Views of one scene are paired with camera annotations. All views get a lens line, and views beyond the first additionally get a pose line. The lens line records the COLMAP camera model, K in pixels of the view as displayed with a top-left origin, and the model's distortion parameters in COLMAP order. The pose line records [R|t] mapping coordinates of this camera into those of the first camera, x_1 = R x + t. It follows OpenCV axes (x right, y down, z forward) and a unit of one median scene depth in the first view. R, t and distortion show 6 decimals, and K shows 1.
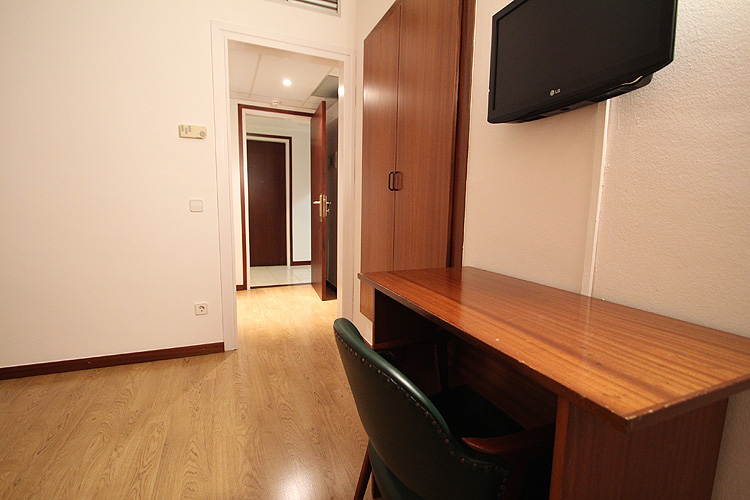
lens RADIAL K [[350.7, 0, 375.0], [0, 350.7, 250.0], [0, 0, 1]] dist [0.000809, 0.000002]
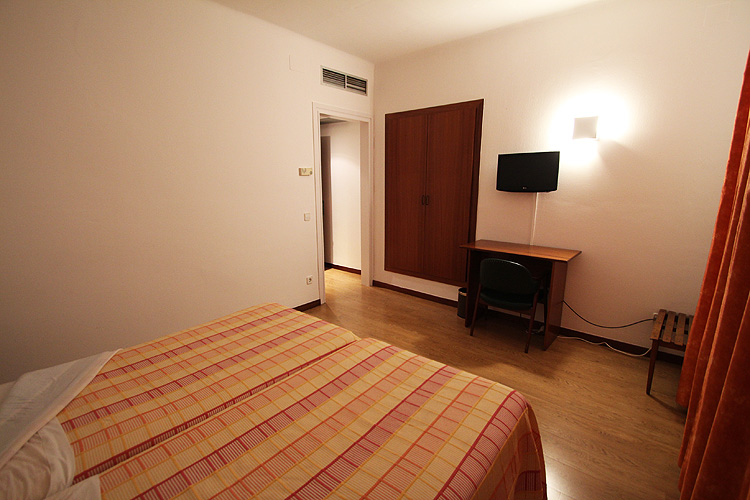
lens RADIAL K [[350.7, 0, 375.0], [0, 350.7, 250.0], [0, 0, 1]] dist [0.000809, 0.000002]
pose [[0.888711, -0.107208, 0.445758, -1.003081], [0.068725, 0.992441, 0.101672, -0.123318], [-0.453288, -0.059722, 0.889361, -0.604165]]
